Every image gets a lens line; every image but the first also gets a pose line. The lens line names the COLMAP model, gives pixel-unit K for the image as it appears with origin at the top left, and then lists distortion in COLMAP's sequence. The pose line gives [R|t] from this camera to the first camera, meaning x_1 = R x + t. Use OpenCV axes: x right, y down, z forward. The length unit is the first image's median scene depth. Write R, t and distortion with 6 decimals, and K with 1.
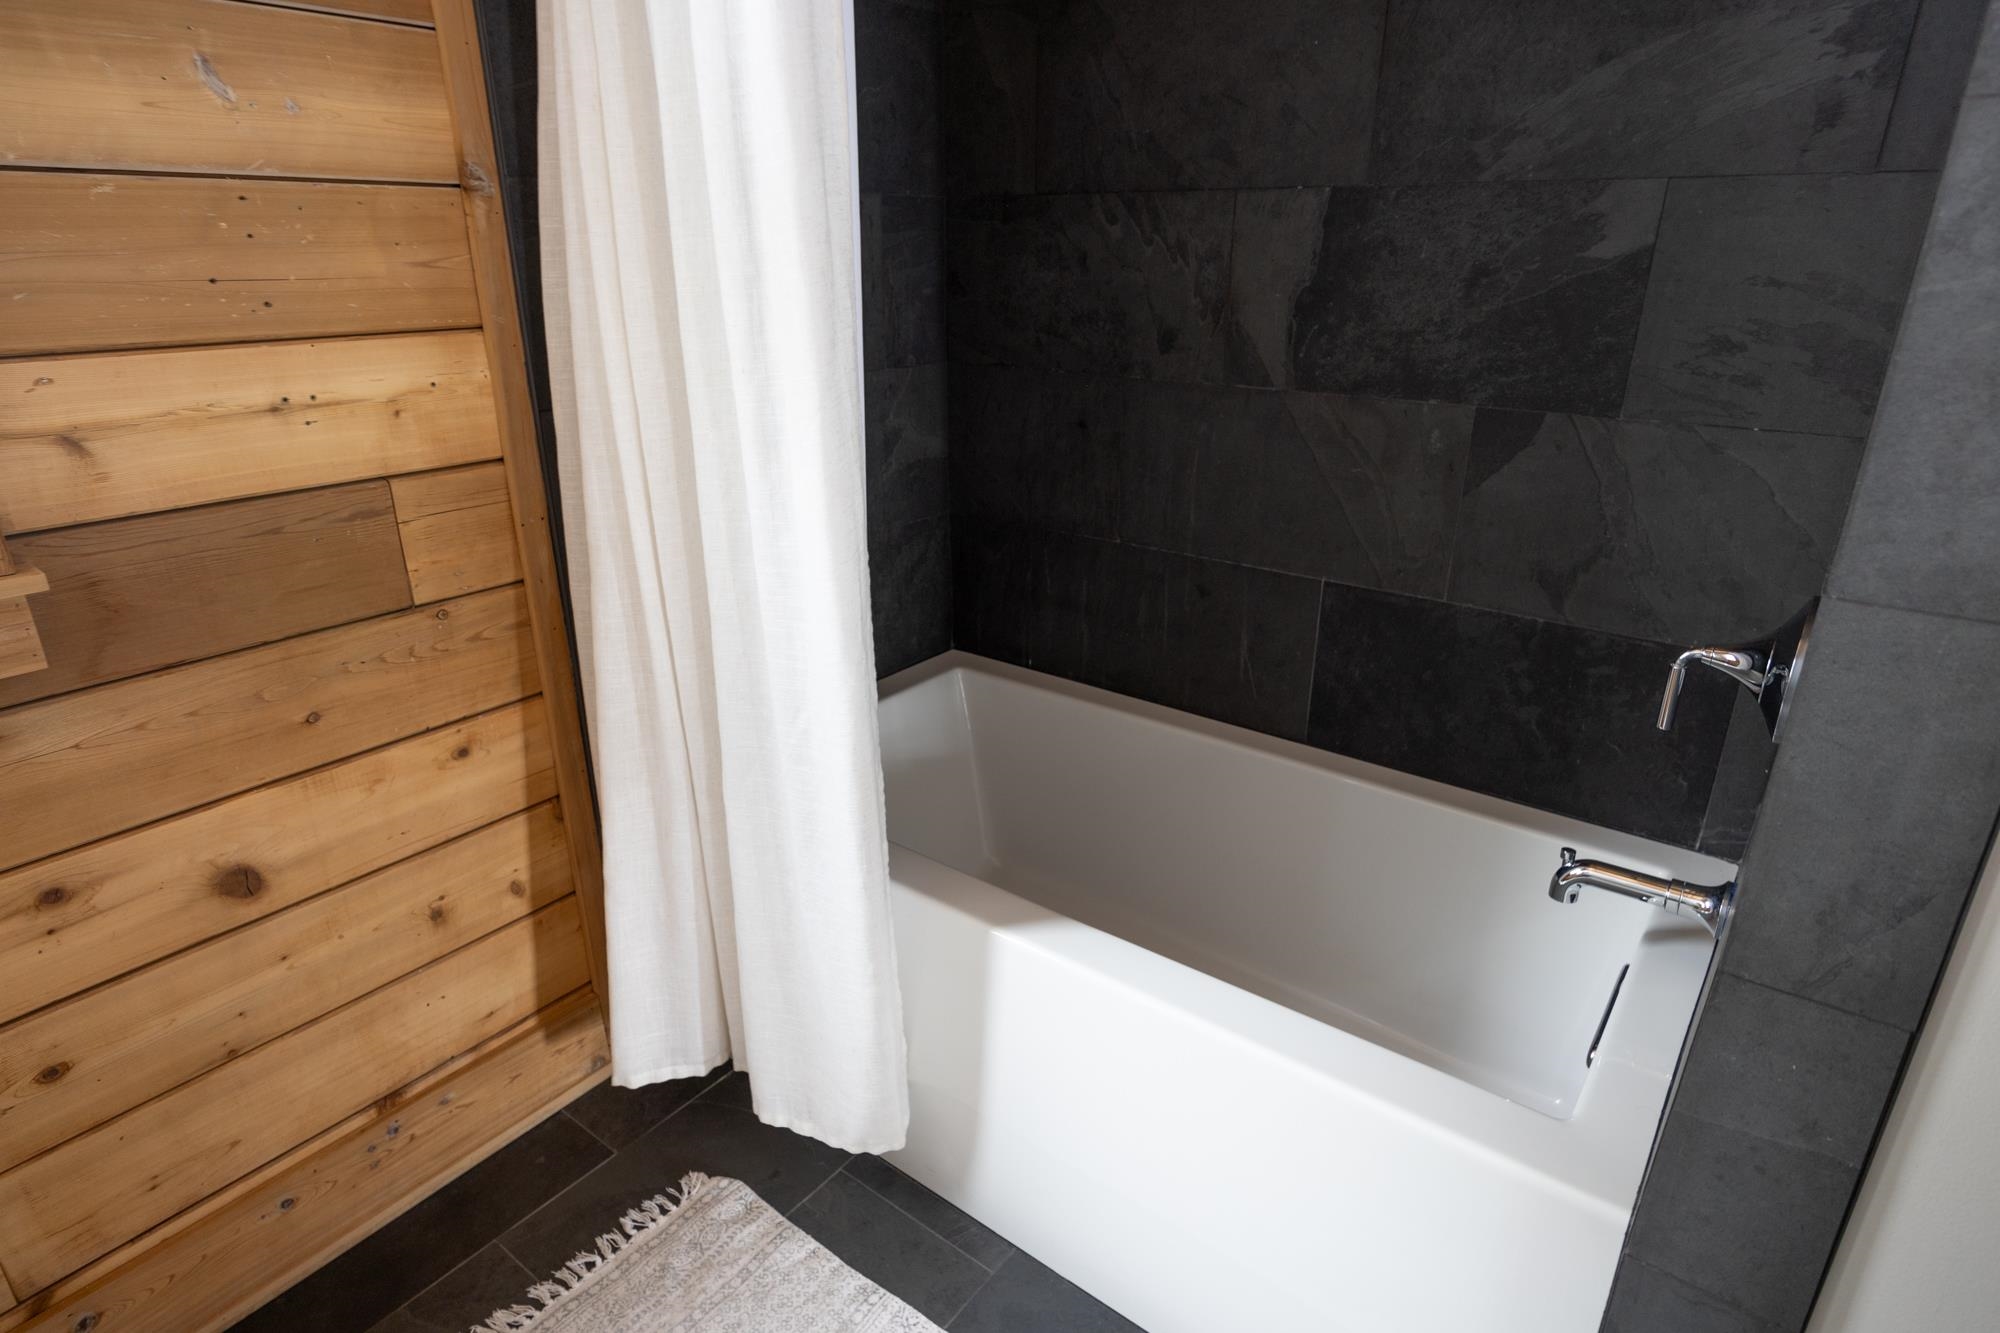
lens RADIAL K [[1096.6, 0, 1000.0], [0, 1096.6, 666.5], [0, 0, 1]] dist [-0.002010, -0.000543]
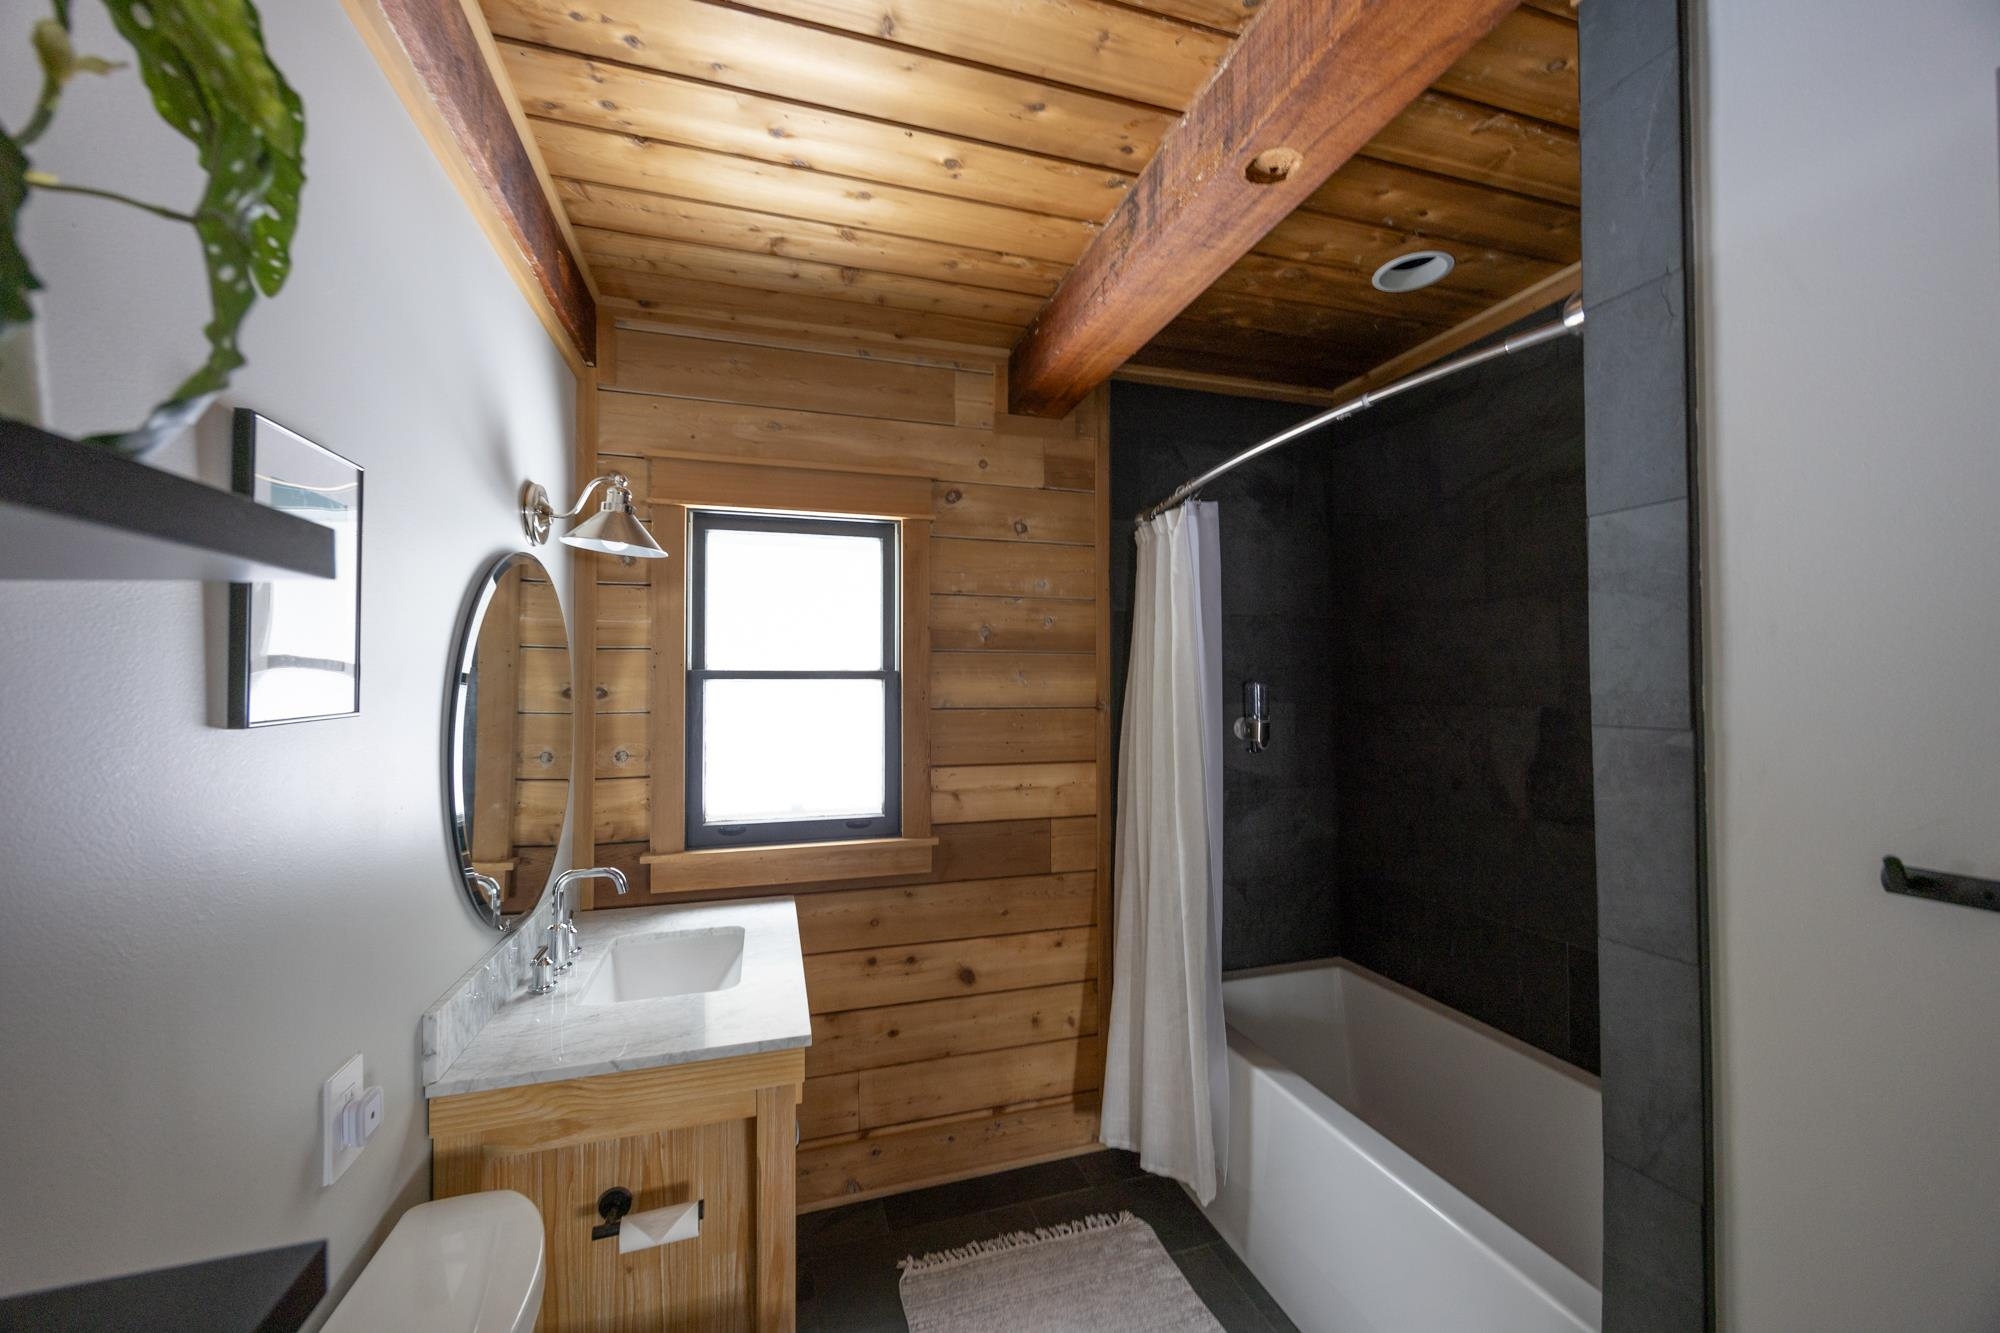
lens RADIAL K [[773.2, 0, 1000.0], [0, 773.2, 666.5], [0, 0, 1]] dist [-0.033285, 0.000038]
pose [[0.813131, -0.015181, -0.581883, 0.334736], [-0.207970, 0.926100, -0.314781, 0.075114], [0.543660, 0.376972, 0.749884, -0.452481]]
